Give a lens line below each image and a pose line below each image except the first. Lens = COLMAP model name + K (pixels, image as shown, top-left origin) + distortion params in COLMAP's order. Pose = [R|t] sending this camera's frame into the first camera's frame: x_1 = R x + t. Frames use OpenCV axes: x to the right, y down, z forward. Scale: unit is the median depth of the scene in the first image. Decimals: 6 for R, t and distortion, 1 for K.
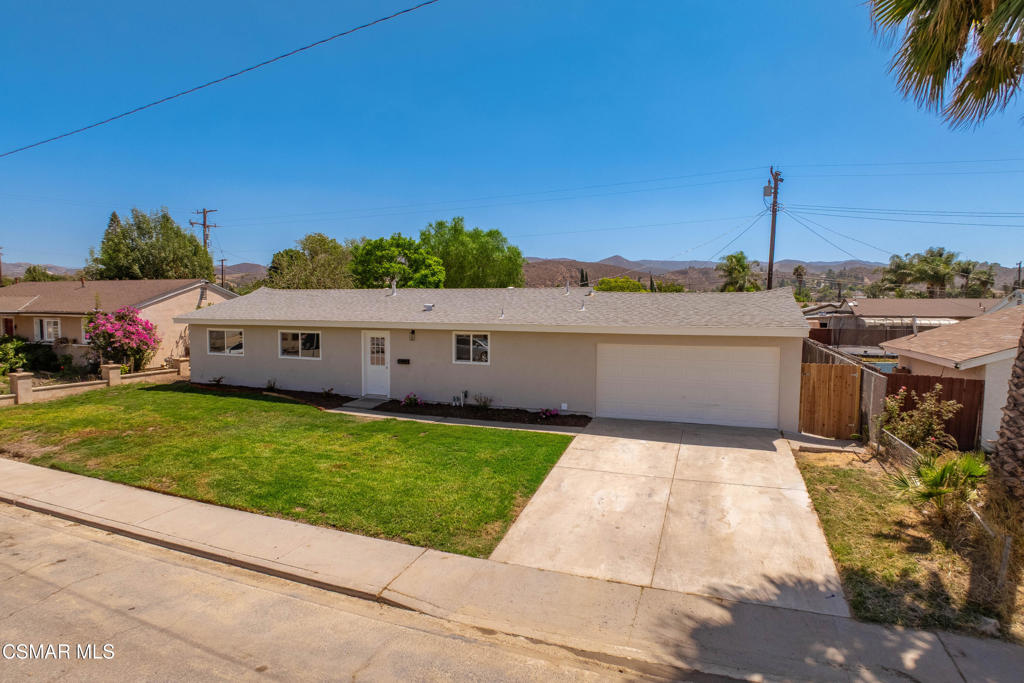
lens RADIAL K [[559.4, 0, 512.0], [0, 559.4, 341.5], [0, 0, 1]] dist [-0.077257, 0.022128]
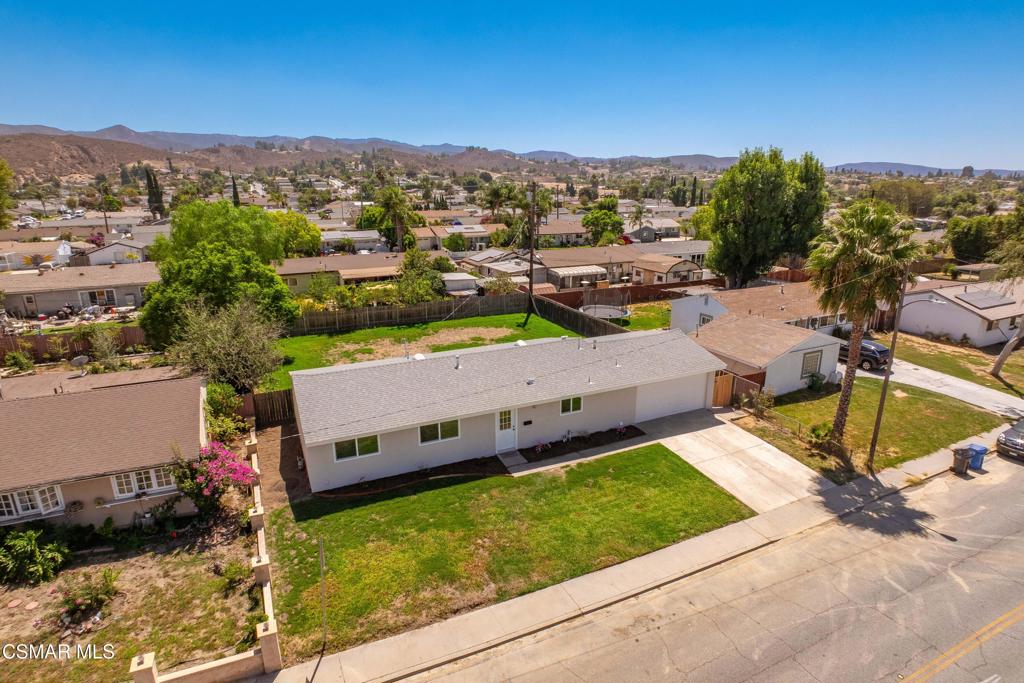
lens RADIAL K [[559.4, 0, 512.0], [0, 559.4, 341.5], [0, 0, 1]] dist [-0.077257, 0.022128]
pose [[0.699847, -0.205367, 0.684134, -1.948822], [0.051560, 0.969803, 0.238376, -0.859489], [-0.712429, -0.131553, 0.689303, 0.102210]]
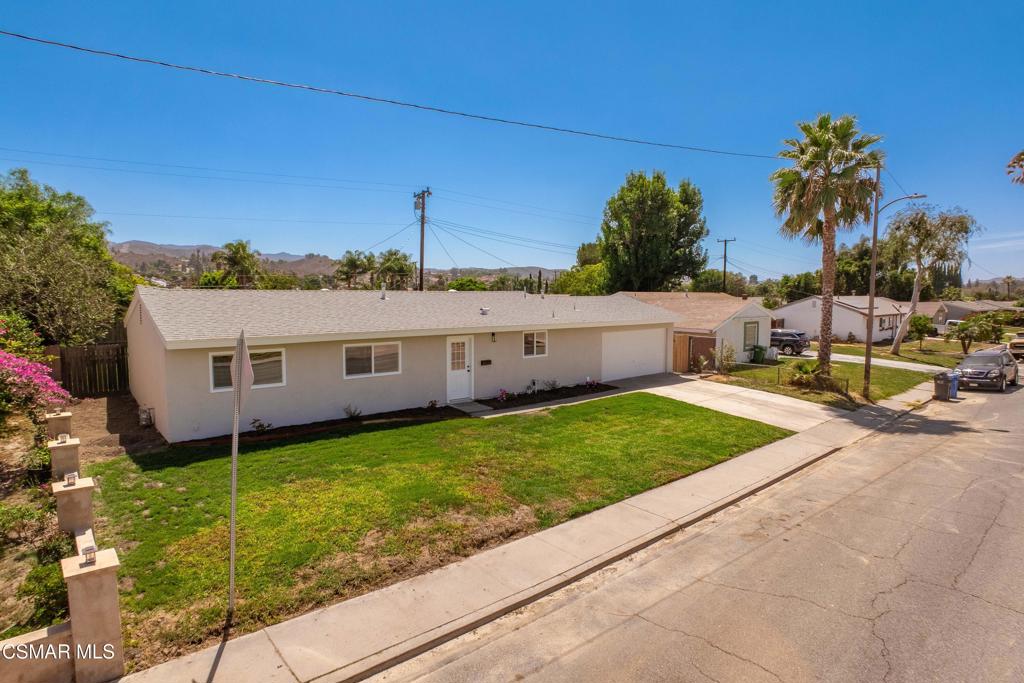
lens RADIAL K [[559.4, 0, 512.0], [0, 559.4, 341.5], [0, 0, 1]] dist [-0.077257, 0.022128]
pose [[0.476436, -0.077985, 0.875744, -1.852709], [0.052433, 0.996806, 0.060240, -0.111811], [-0.877644, 0.017218, 0.479003, 0.733857]]
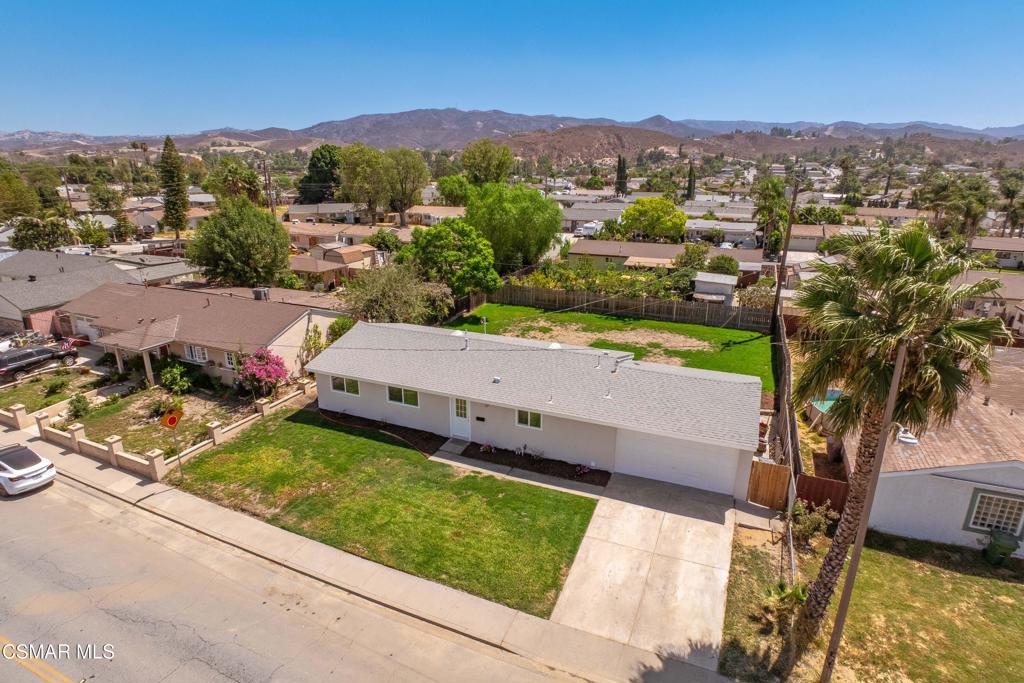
lens RADIAL K [[559.4, 0, 512.0], [0, 559.4, 341.5], [0, 0, 1]] dist [-0.077257, 0.022128]
pose [[0.998240, 0.010166, -0.058421, -0.056368], [0.003915, 0.971745, 0.236002, -0.819036], [0.059169, -0.235816, 0.969995, -0.543682]]
